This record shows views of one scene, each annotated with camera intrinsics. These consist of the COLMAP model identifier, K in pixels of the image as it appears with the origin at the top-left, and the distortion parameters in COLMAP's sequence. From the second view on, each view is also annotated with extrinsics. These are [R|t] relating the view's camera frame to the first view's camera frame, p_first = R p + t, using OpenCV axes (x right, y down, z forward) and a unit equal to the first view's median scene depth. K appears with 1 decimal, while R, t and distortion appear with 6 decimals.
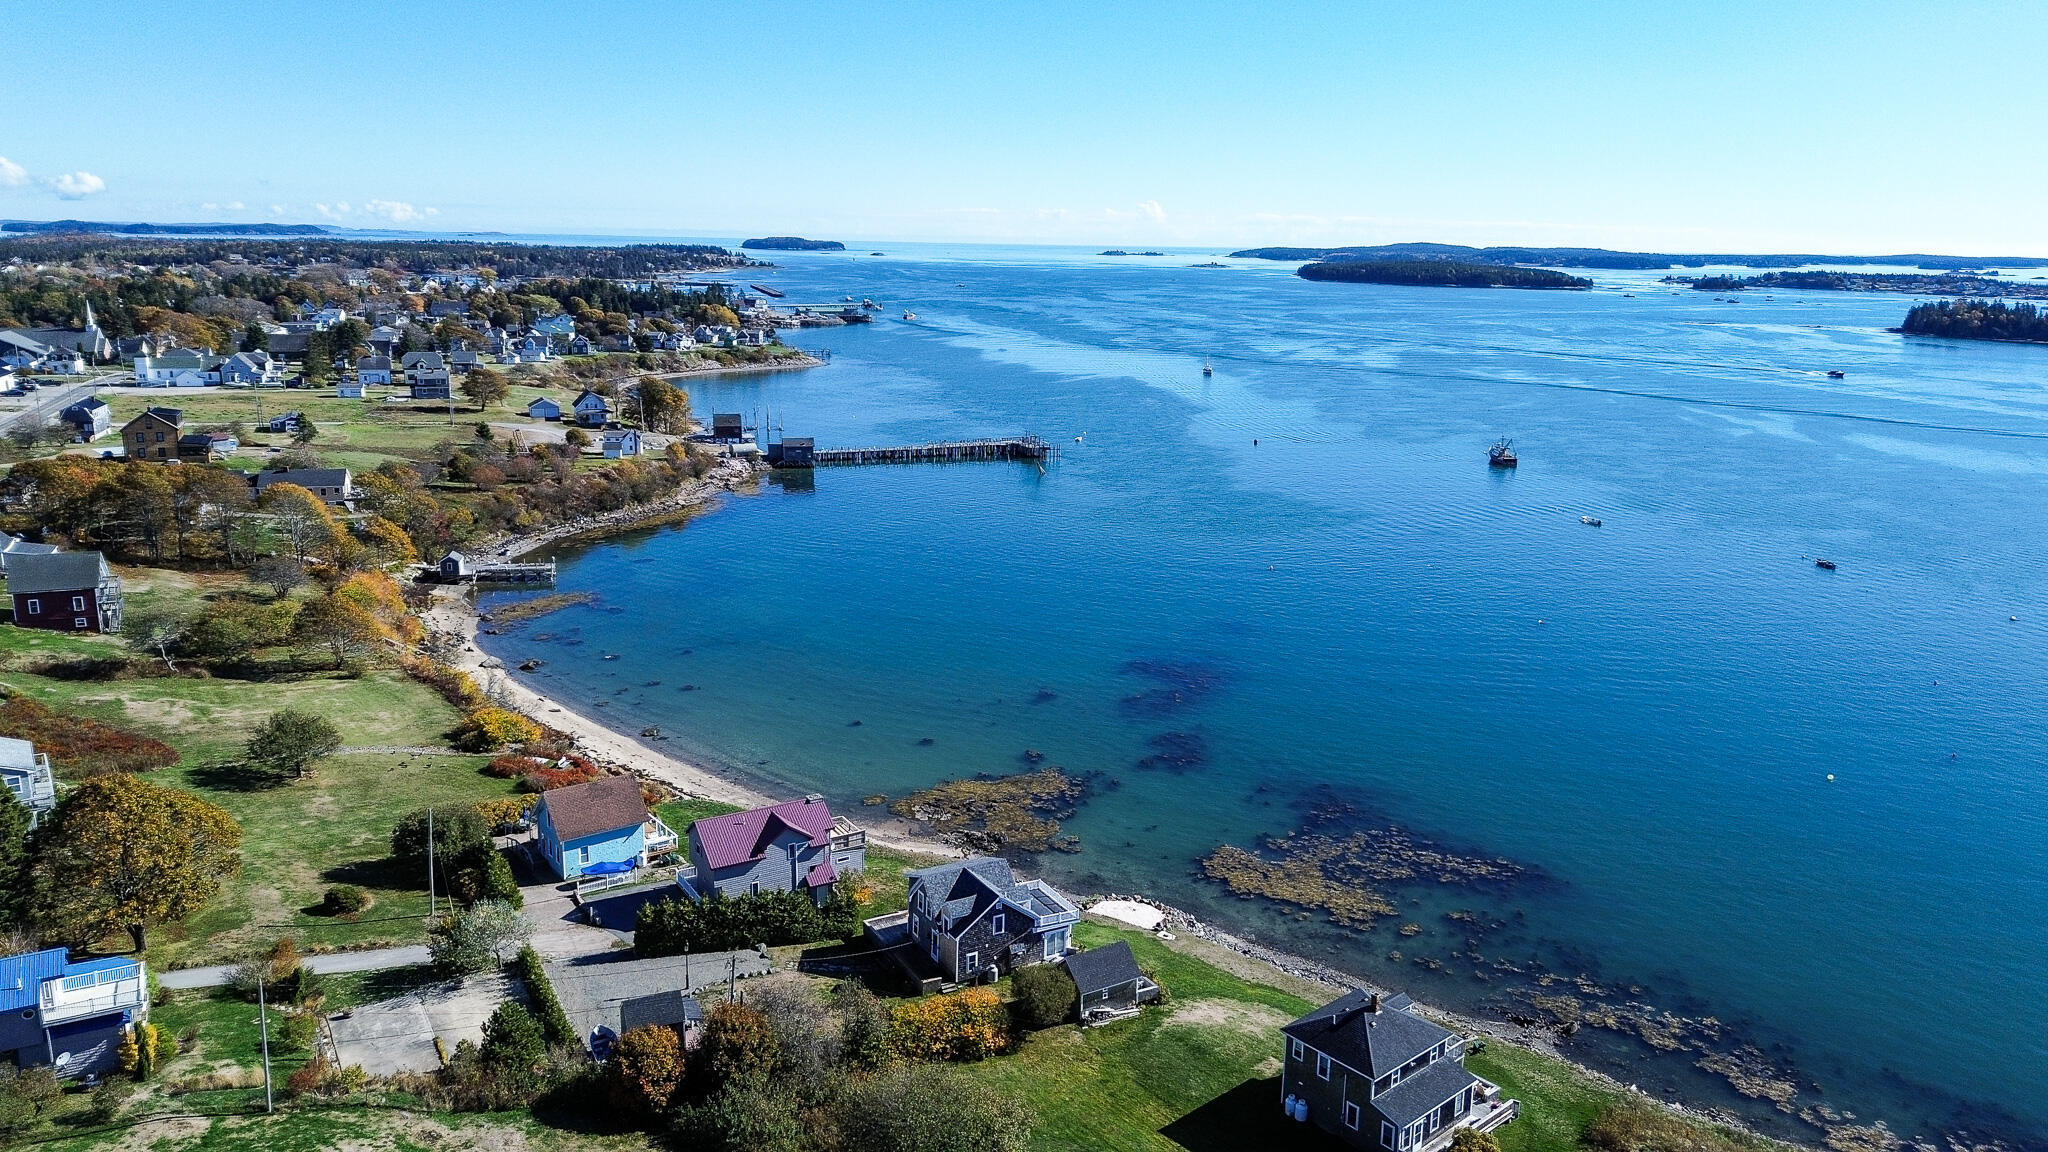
lens RADIAL K [[1448.4, 0, 1024.0], [0, 1448.4, 576.0], [0, 0, 1]] dist [0.069404, -0.067953]
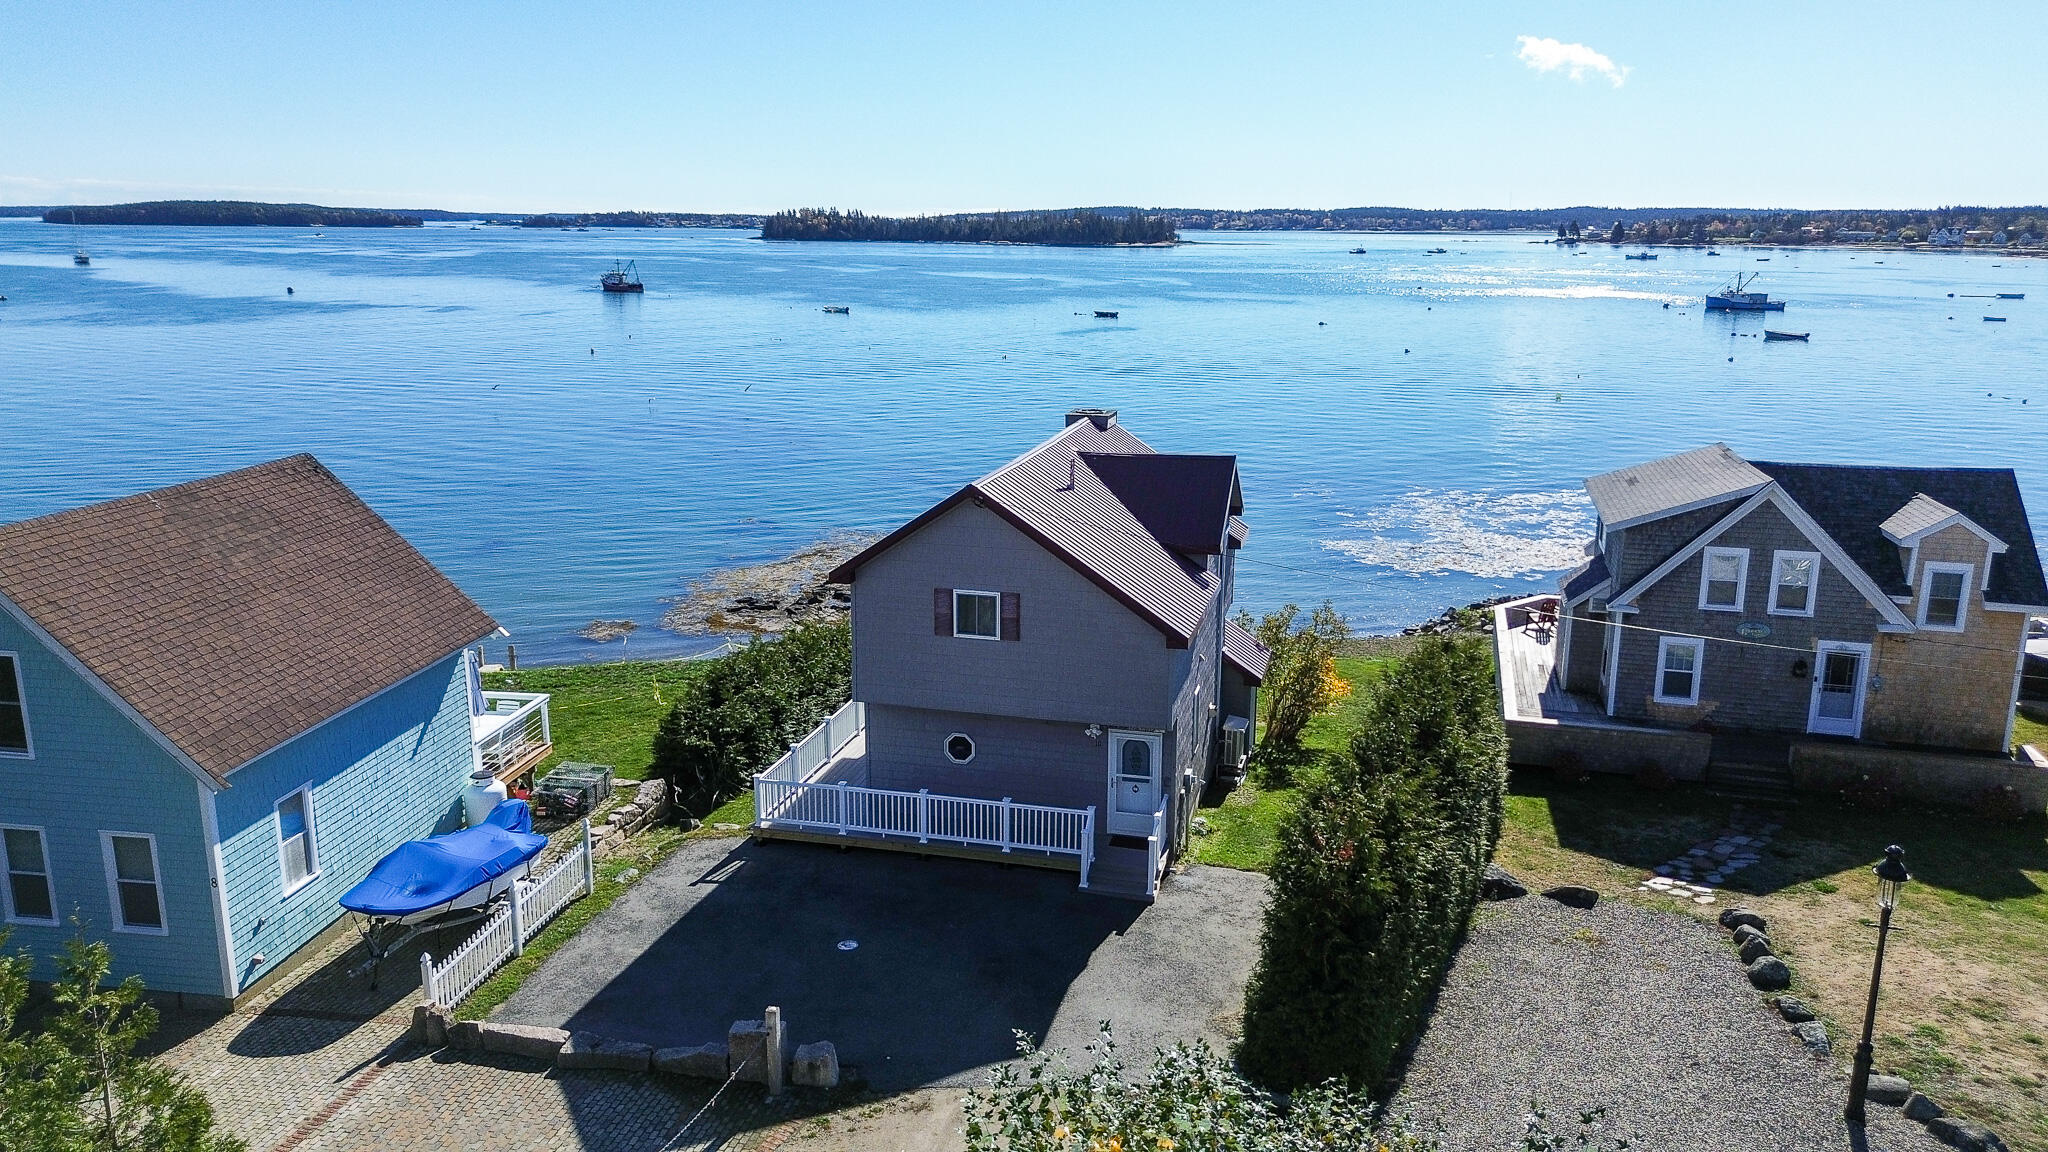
lens RADIAL K [[1448.4, 0, 1024.0], [0, 1448.4, 576.0], [0, 0, 1]] dist [0.069404, -0.067953]
pose [[0.713081, -0.180862, 0.677351, -0.127249], [0.167201, 0.982145, 0.086225, 0.056226], [-0.680852, 0.051768, 0.730589, 0.285904]]
